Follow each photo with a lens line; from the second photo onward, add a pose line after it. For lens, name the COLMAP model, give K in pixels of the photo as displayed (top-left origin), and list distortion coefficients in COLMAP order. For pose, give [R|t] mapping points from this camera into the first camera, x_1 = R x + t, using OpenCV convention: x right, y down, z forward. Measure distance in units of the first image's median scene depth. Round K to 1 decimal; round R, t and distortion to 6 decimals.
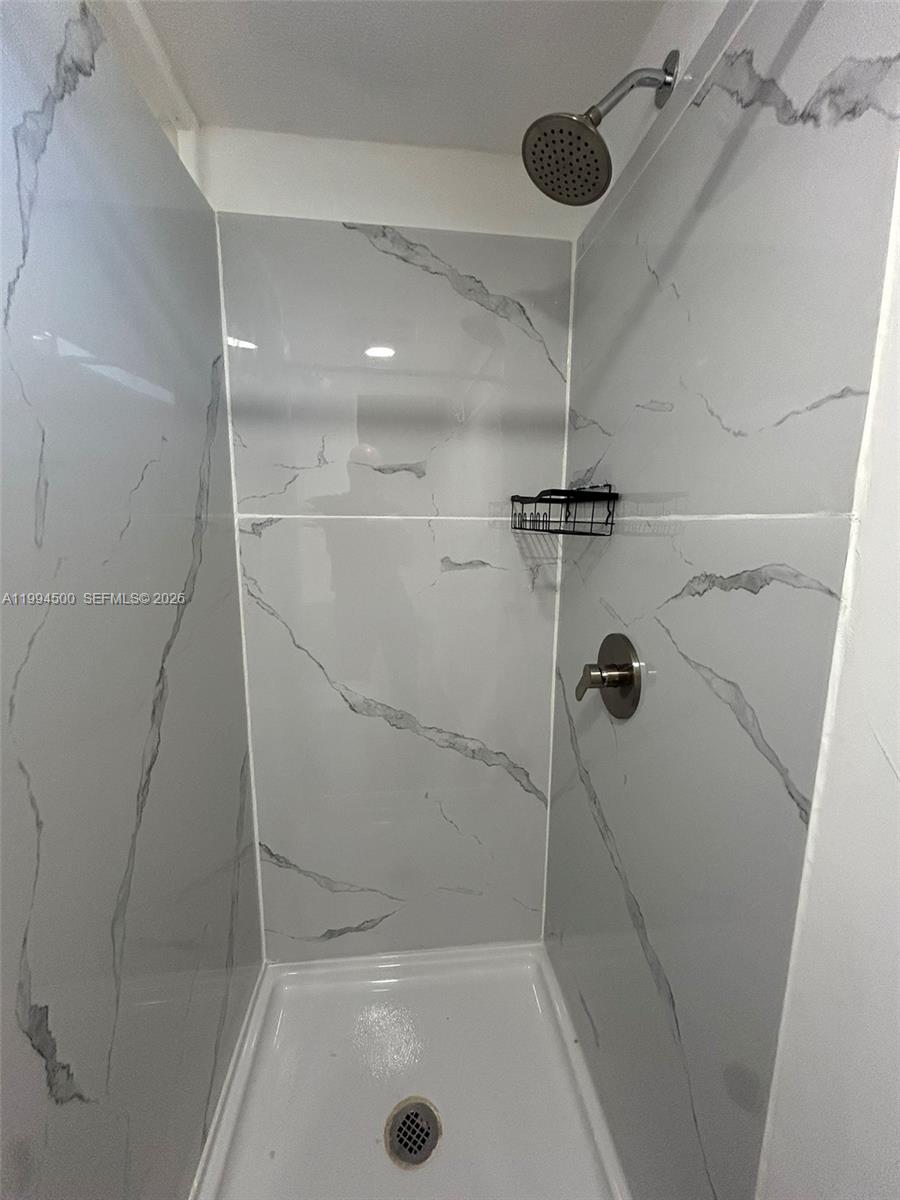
lens RADIAL K [[485.7, 0, 450.0], [0, 485.7, 600.0], [0, 0, 1]] dist [-0.003632, 0.005372]
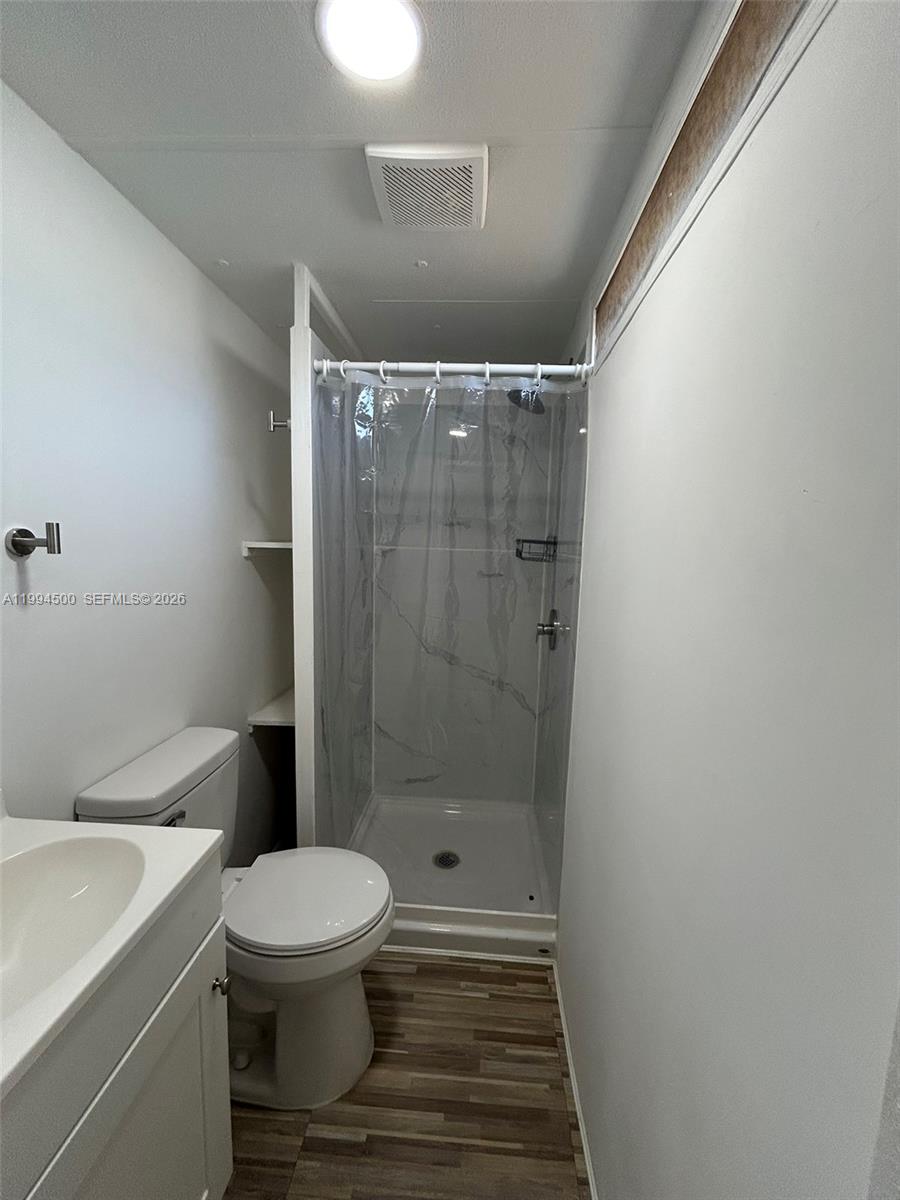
lens RADIAL K [[485.7, 0, 450.0], [0, 485.7, 600.0], [0, 0, 1]] dist [-0.003632, 0.005372]
pose [[0.983841, 0.038194, -0.174926, 0.284859], [-0.045083, 0.998350, -0.035578, 0.128820], [0.173278, 0.042889, 0.983939, -1.146685]]
